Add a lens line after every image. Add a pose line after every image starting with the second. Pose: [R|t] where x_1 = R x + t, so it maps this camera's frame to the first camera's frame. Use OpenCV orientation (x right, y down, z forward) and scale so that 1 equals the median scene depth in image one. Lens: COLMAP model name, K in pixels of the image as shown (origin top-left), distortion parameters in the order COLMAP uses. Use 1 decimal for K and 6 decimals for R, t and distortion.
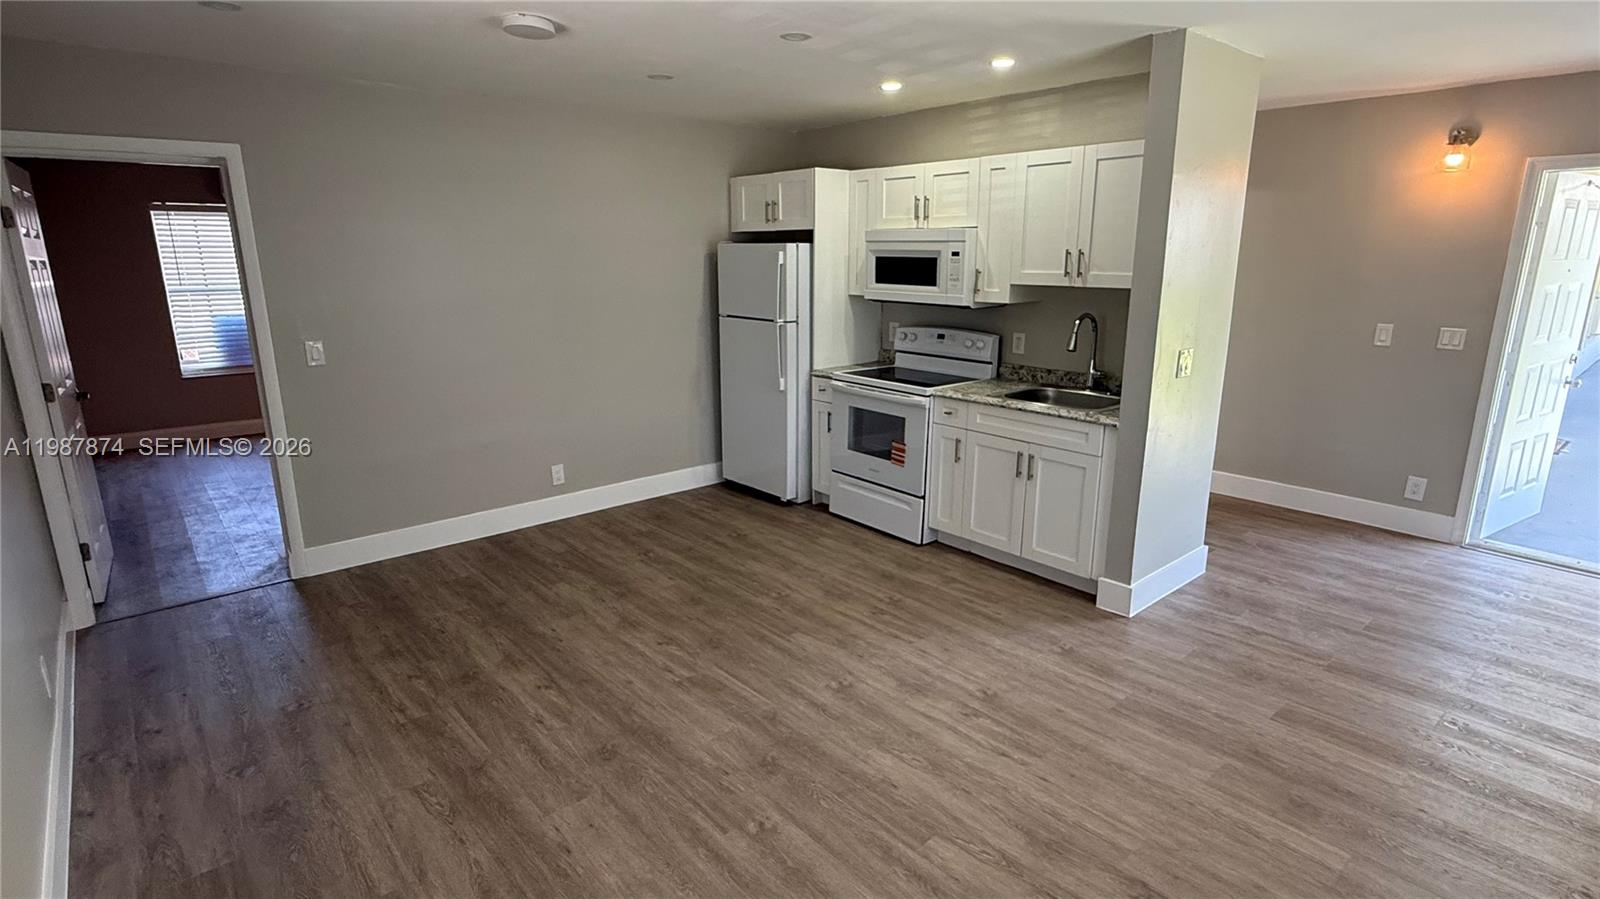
lens RADIAL K [[796.5, 0, 800.0], [0, 796.5, 449.5], [0, 0, 1]] dist [-0.002210, -0.000209]
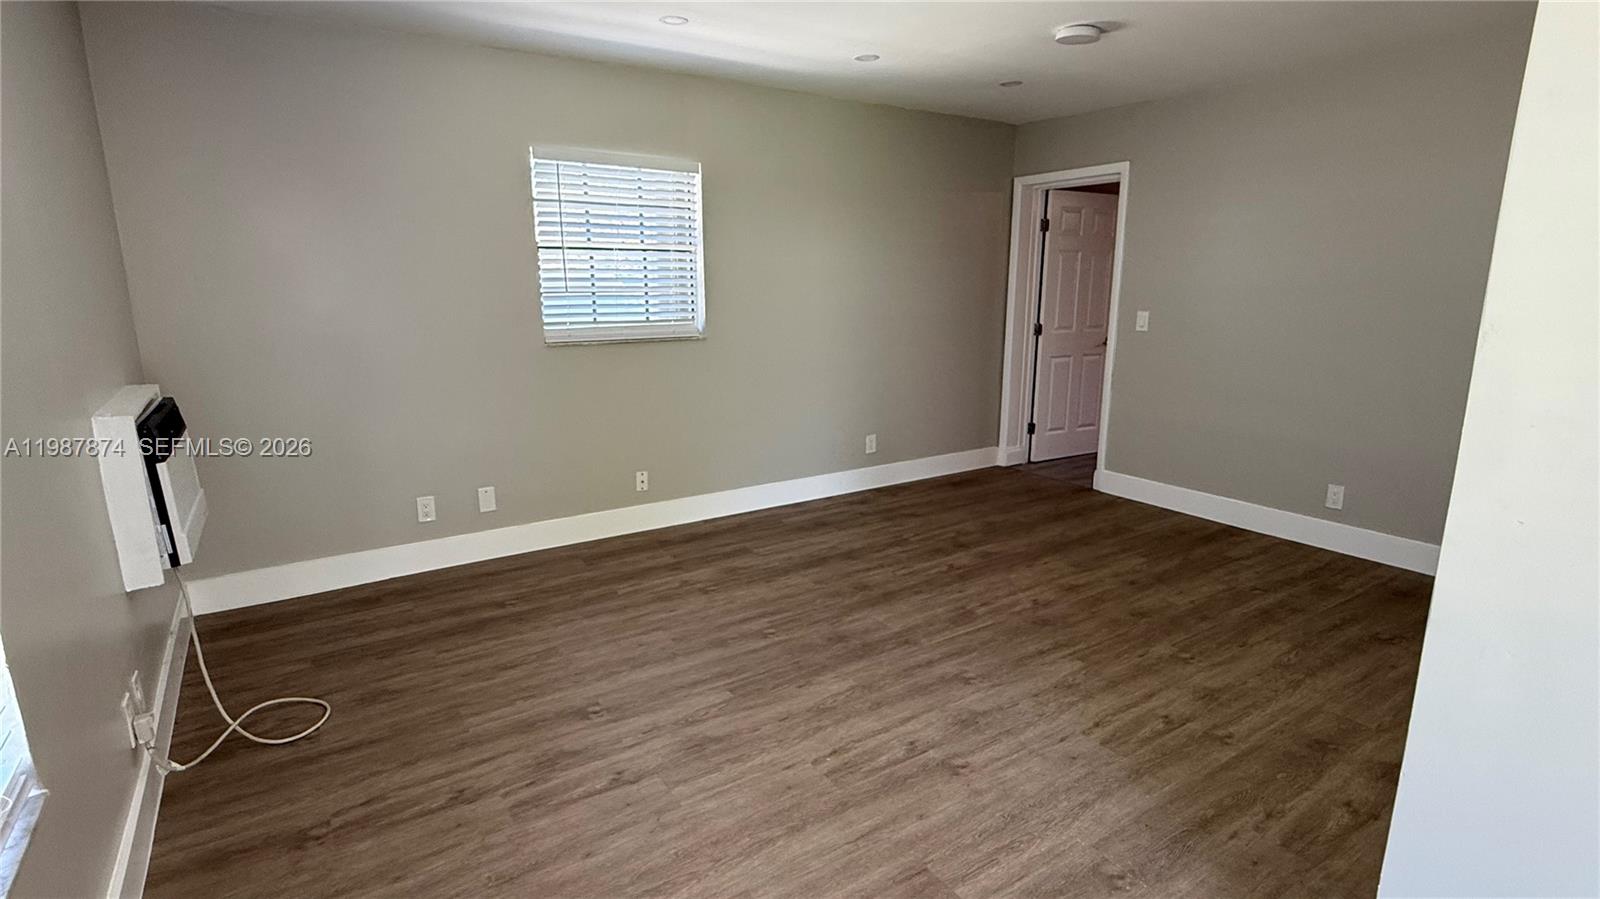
lens RADIAL K [[796.5, 0, 800.0], [0, 796.5, 449.5], [0, 0, 1]] dist [-0.002210, -0.000209]
pose [[-0.134282, 0.213864, -0.967590, 0.859375], [-0.236777, 0.941226, 0.240896, -0.125881], [0.962240, 0.261451, -0.075751, 0.750811]]
